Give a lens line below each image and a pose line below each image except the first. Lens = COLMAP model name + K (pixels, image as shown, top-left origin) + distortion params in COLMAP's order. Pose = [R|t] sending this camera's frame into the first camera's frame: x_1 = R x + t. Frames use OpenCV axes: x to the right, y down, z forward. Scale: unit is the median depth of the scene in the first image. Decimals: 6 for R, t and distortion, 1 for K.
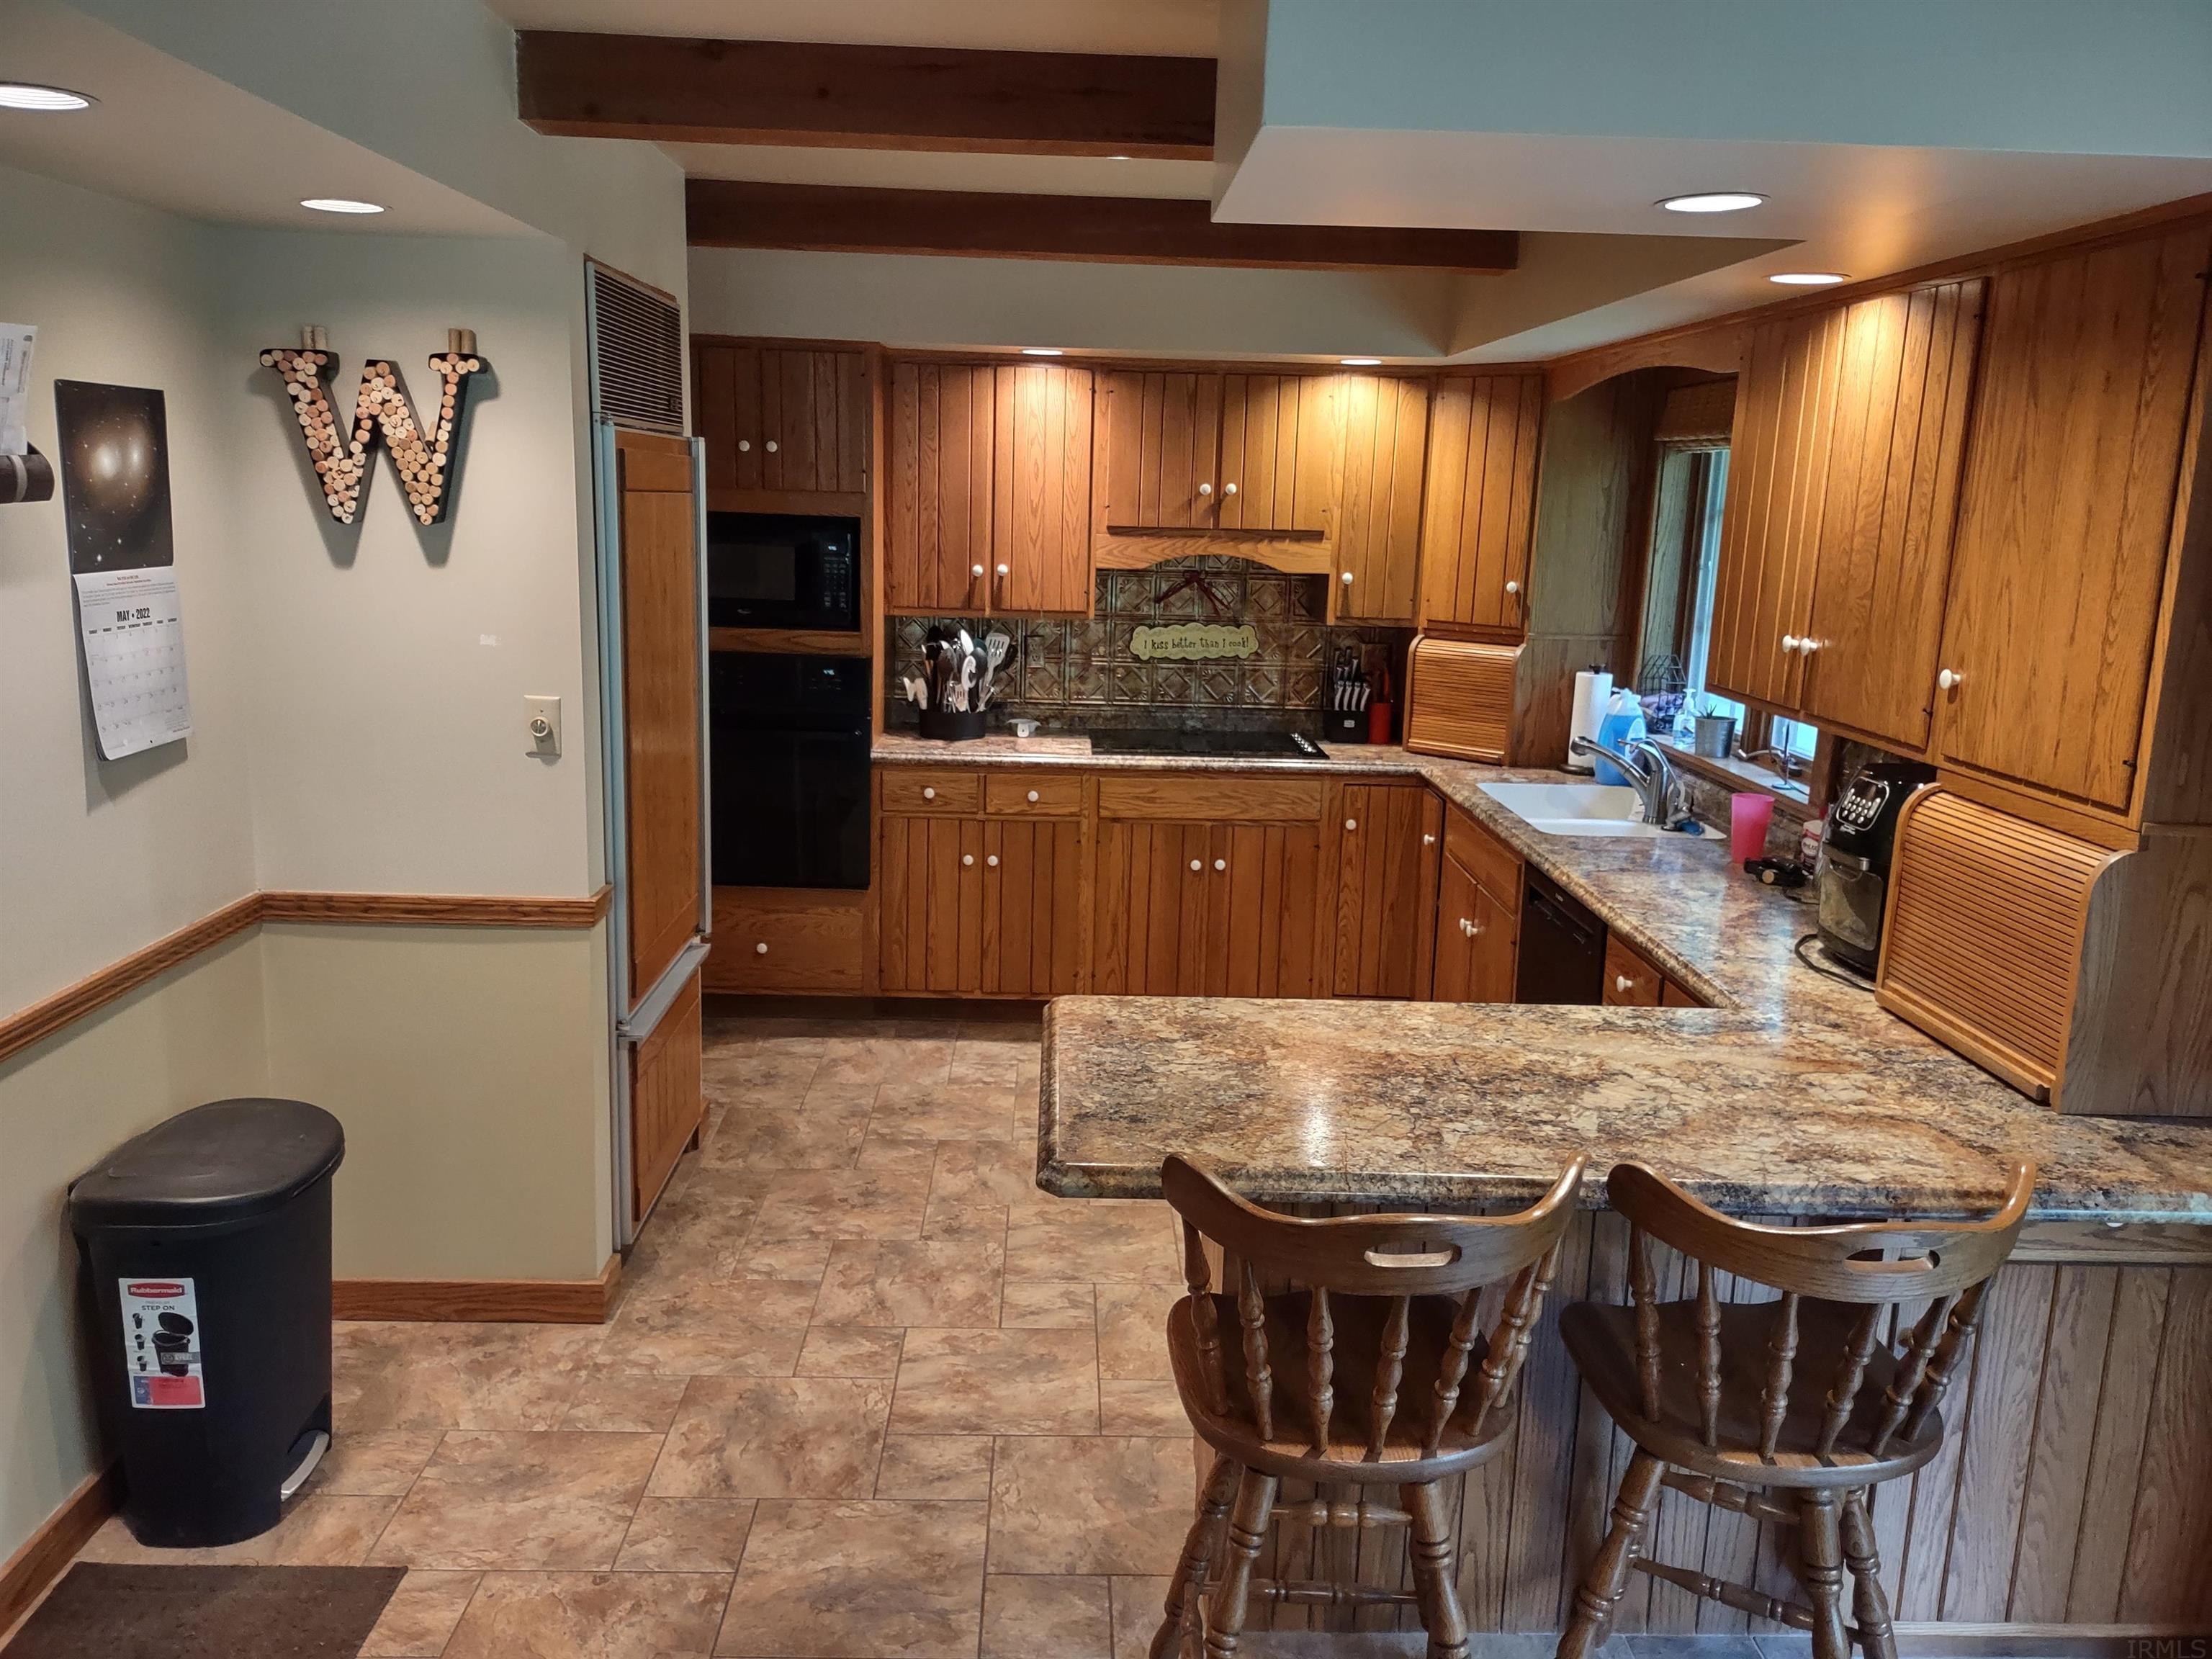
lens RADIAL K [[1643.2, 0, 1106.7], [0, 1643.2, 811.0], [0, 0, 1]] dist [0.097578, -0.135206]
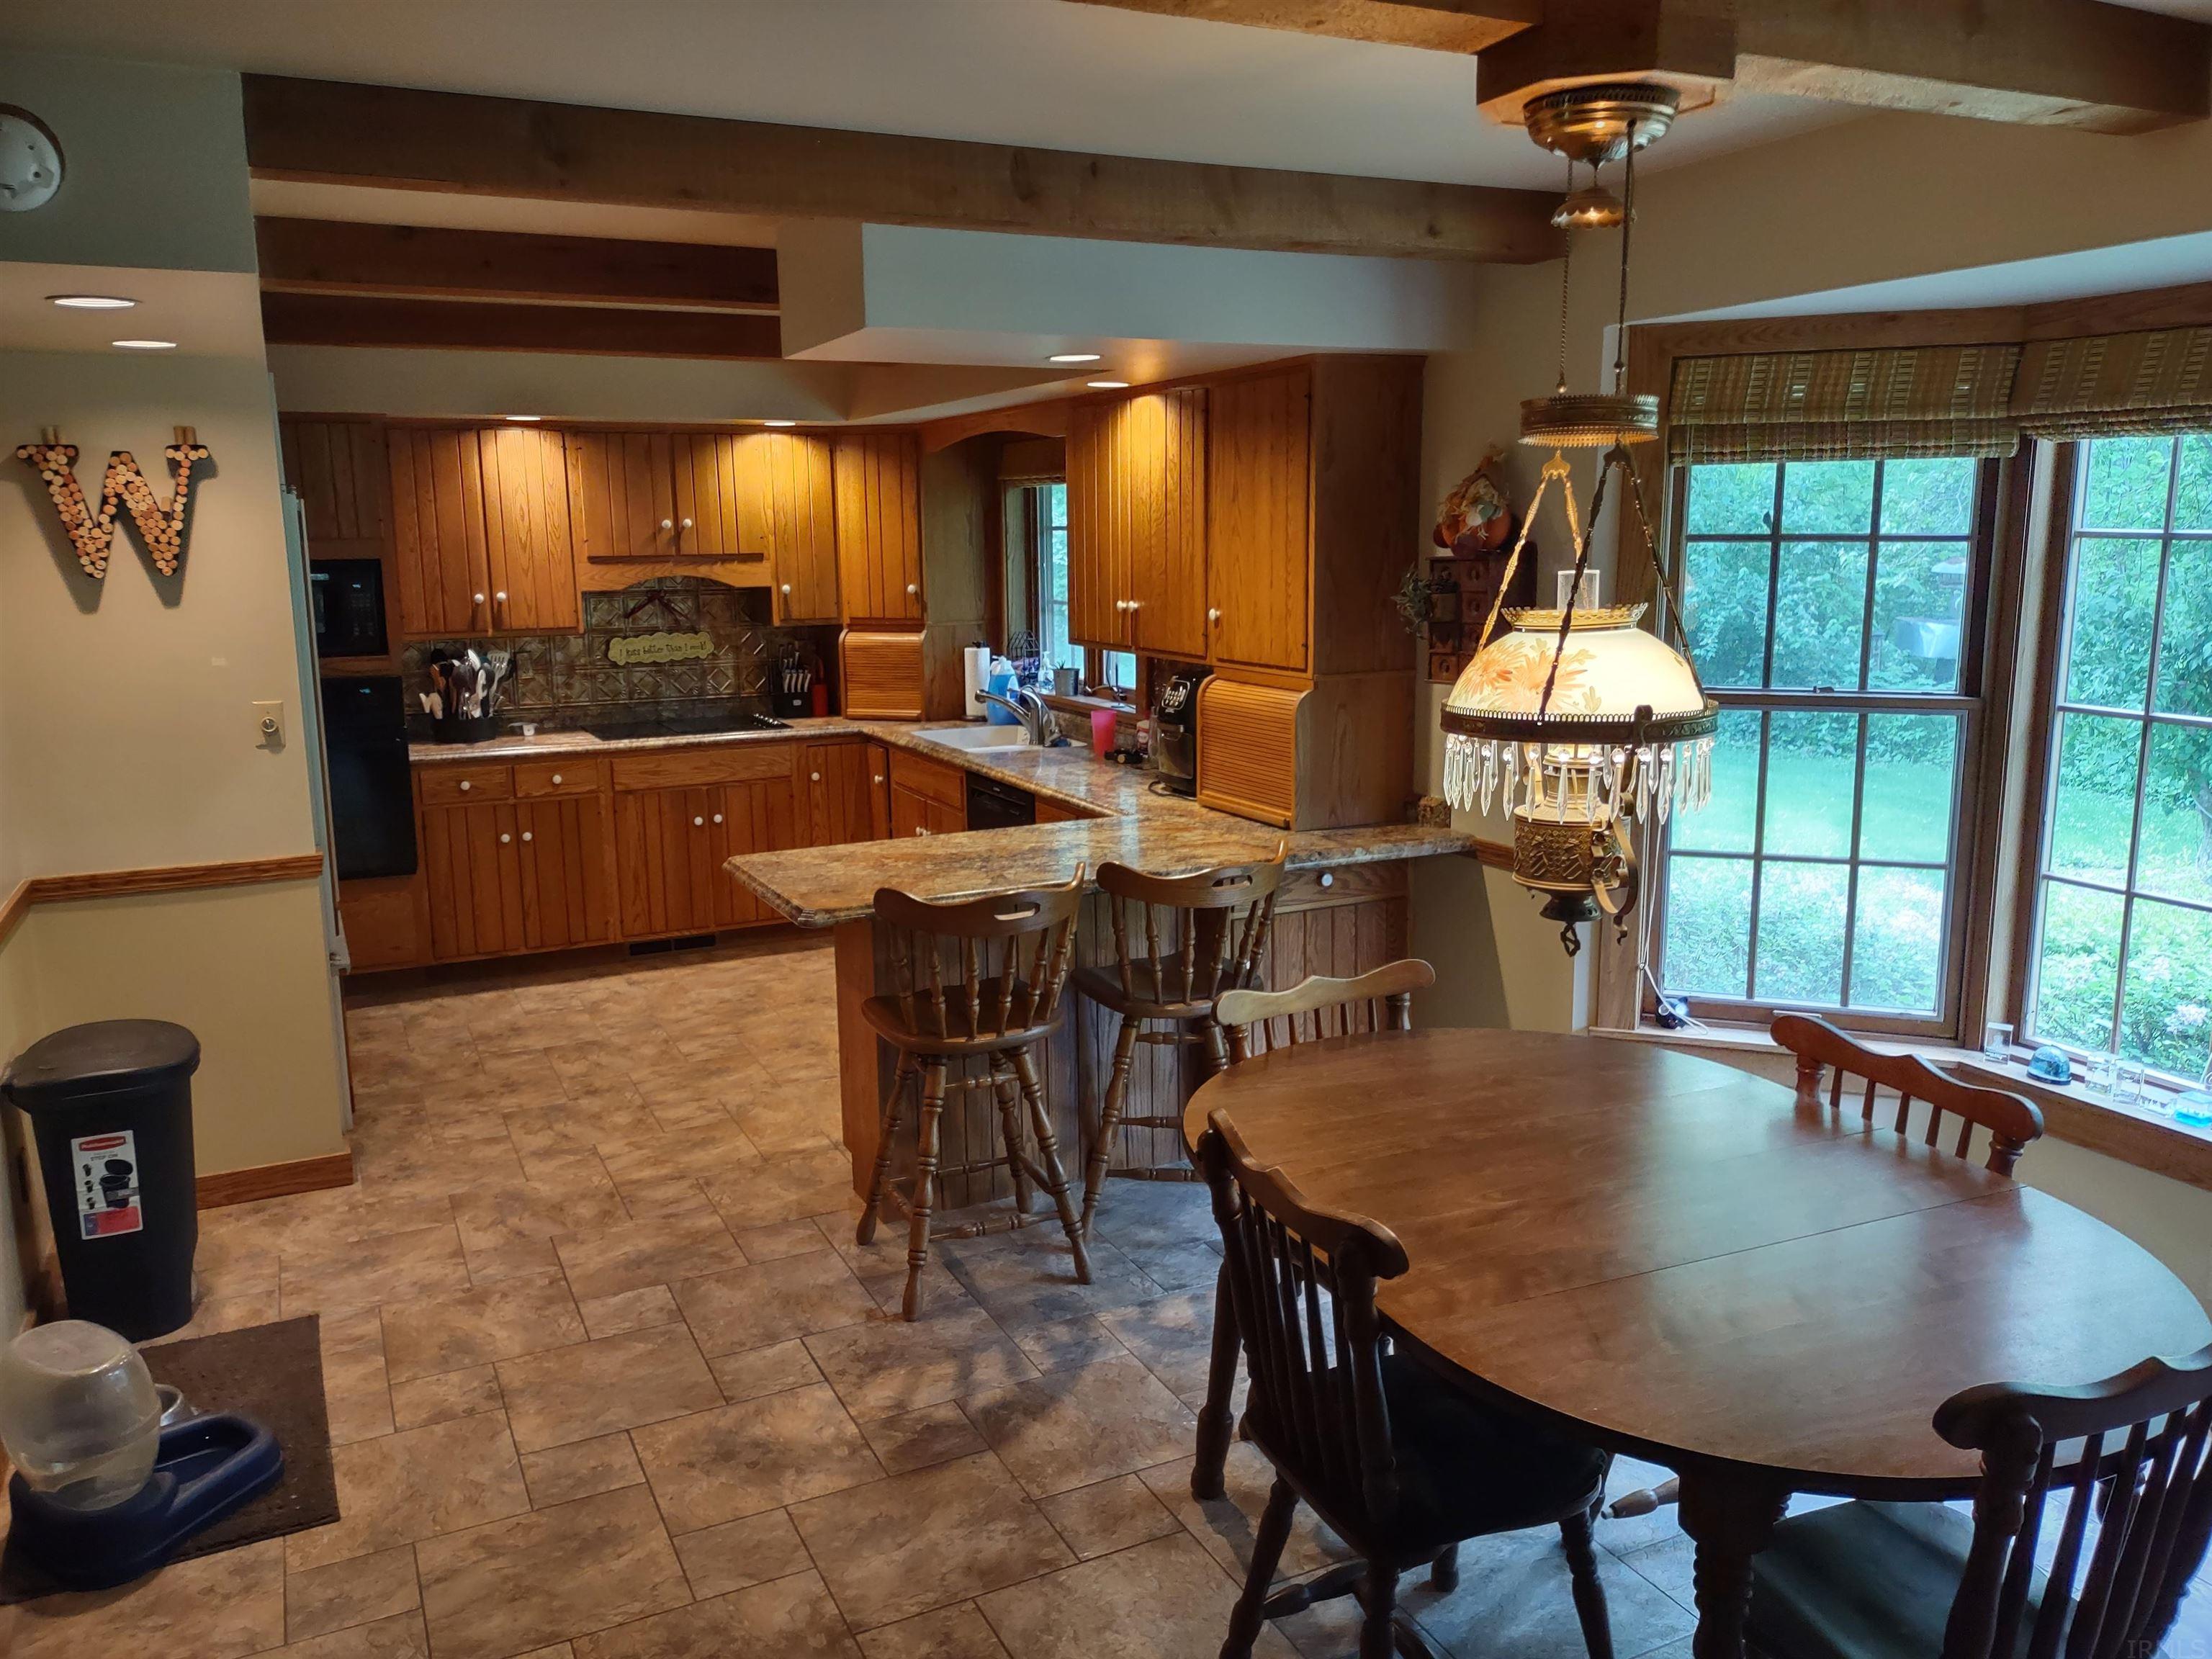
lens RADIAL K [[1643.2, 0, 1106.7], [0, 1643.2, 811.0], [0, 0, 1]] dist [0.097578, -0.135206]
pose [[0.908442, -0.112938, 0.402464, -0.209266], [0.119645, 0.992780, 0.008528, 0.063776], [-0.400521, 0.040406, 0.915396, -0.350543]]
